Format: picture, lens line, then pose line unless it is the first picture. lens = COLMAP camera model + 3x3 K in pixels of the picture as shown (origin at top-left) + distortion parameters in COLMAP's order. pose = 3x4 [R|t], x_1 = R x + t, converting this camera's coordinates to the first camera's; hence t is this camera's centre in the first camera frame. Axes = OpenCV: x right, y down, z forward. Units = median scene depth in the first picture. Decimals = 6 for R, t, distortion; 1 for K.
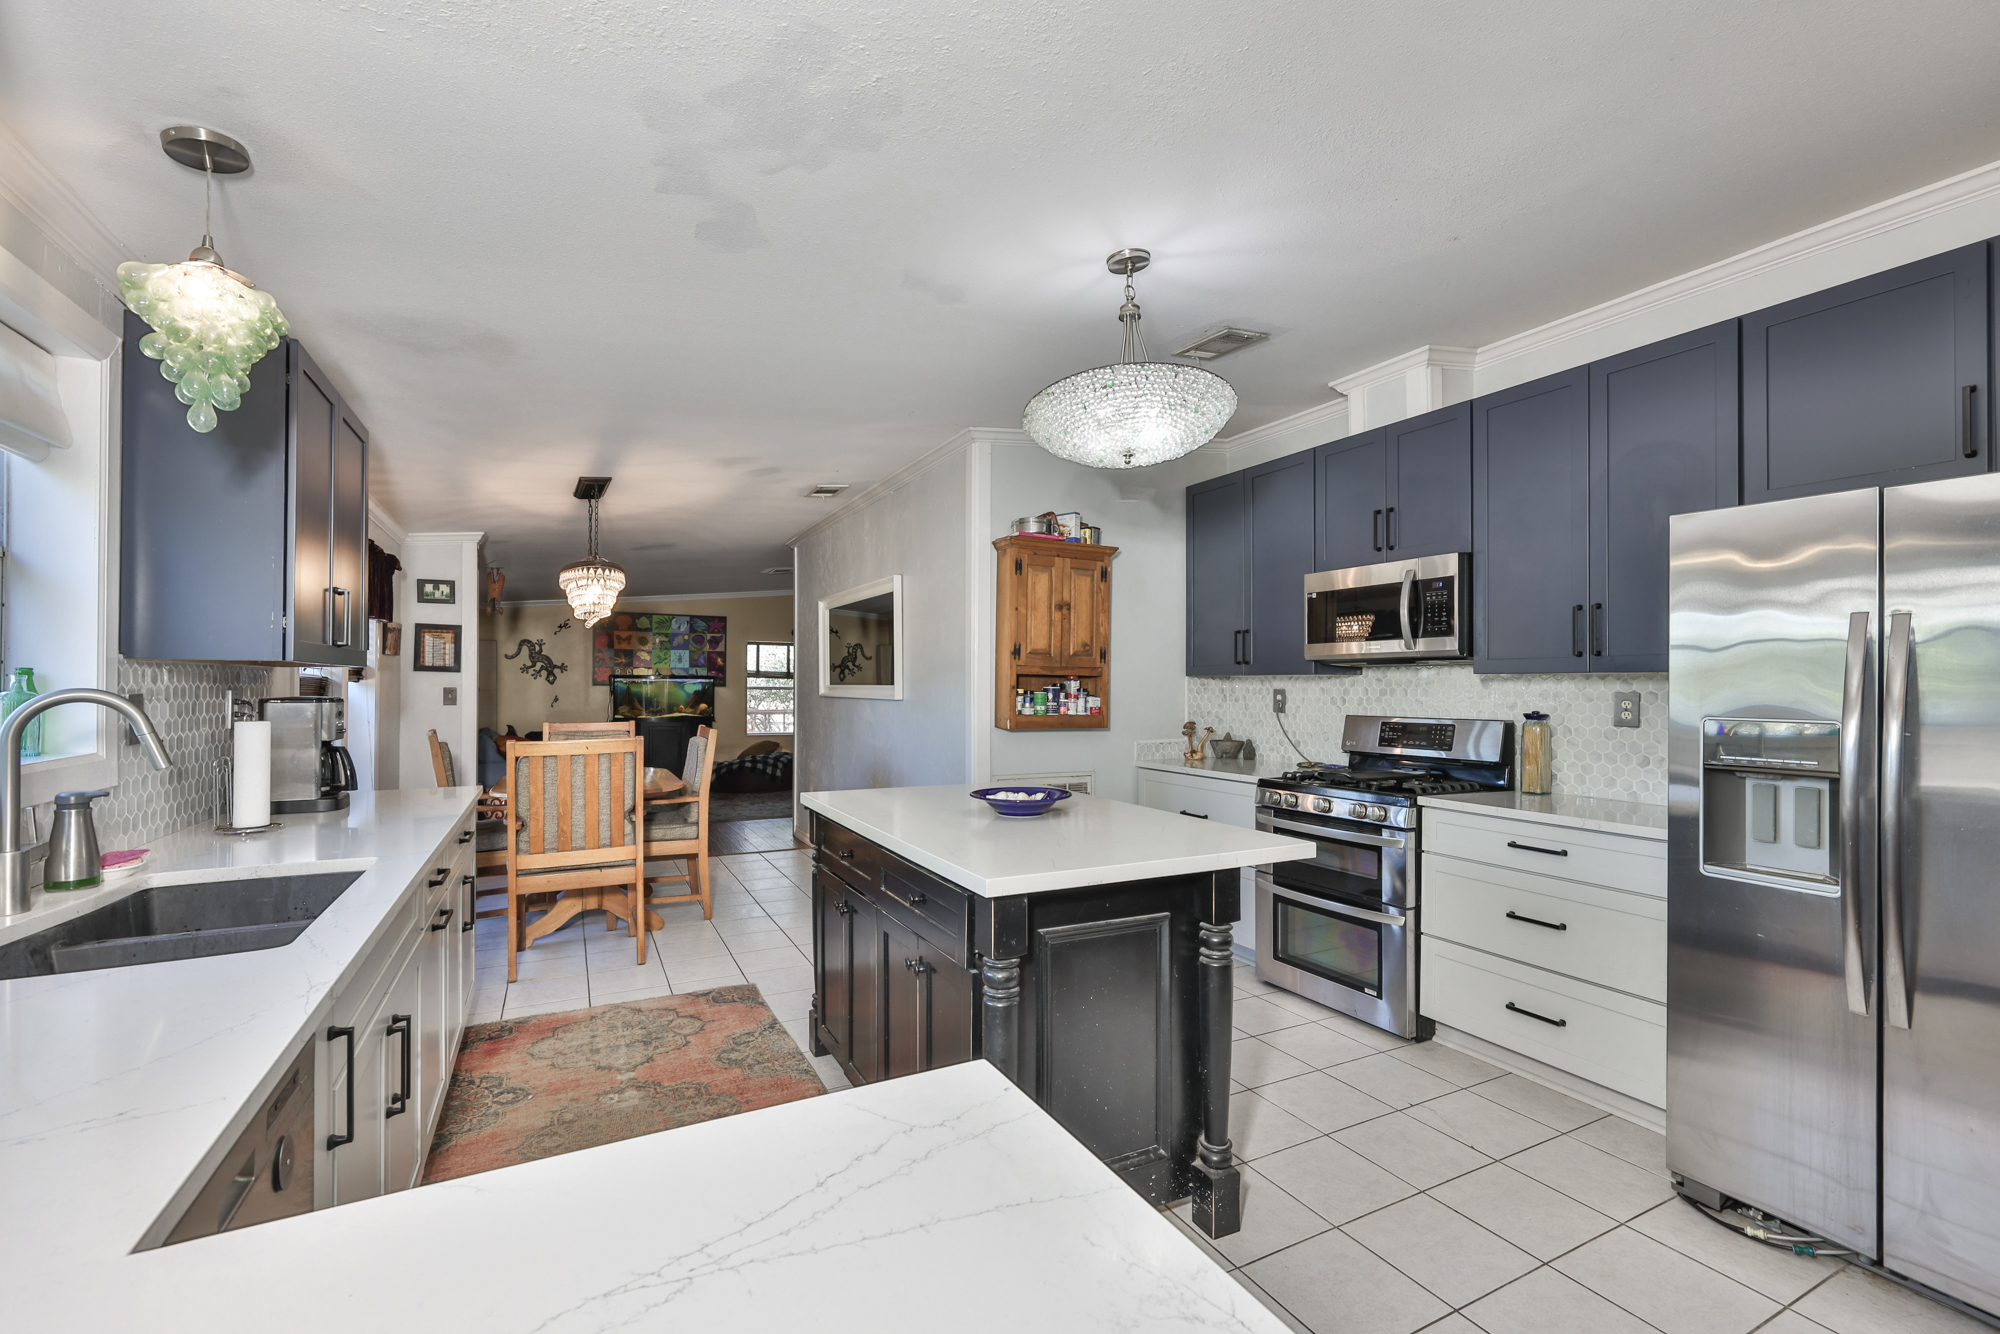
lens RADIAL K [[851.4, 0, 1002.8], [0, 851.4, 676.1], [0, 0, 1]] dist [-0.000749, 0.000174]
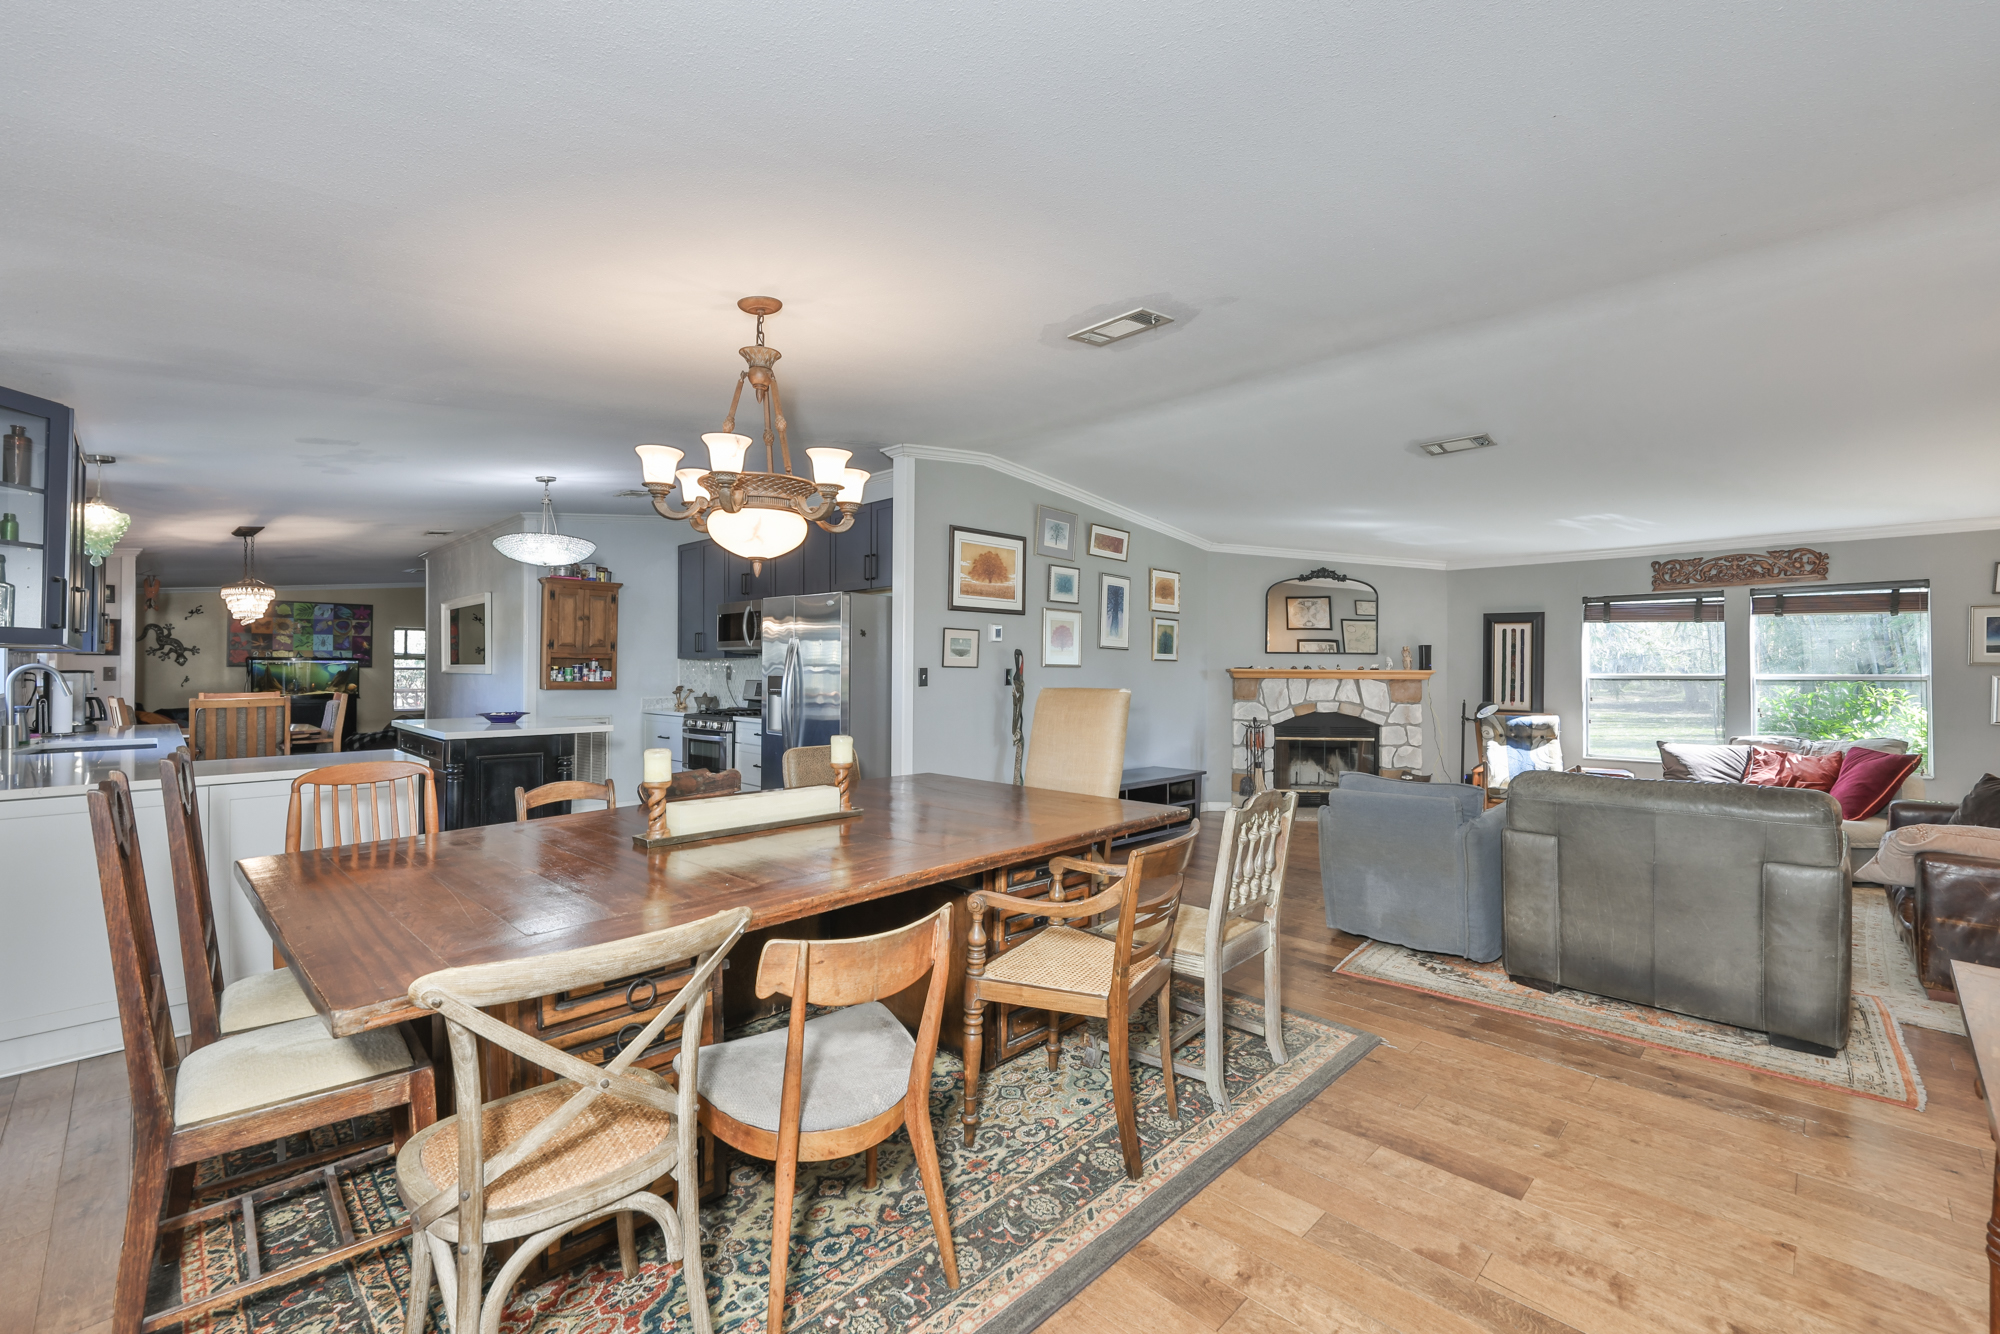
lens RADIAL K [[851.4, 0, 993.4], [0, 851.4, 658.4], [0, 0, 1]] dist [-0.000749, 0.000174]
pose [[0.955234, 0.000371, 0.295850, 0.233725], [-0.000581, 1.000000, 0.000620, -0.001601], [-0.295850, -0.000765, 0.955234, -0.584910]]
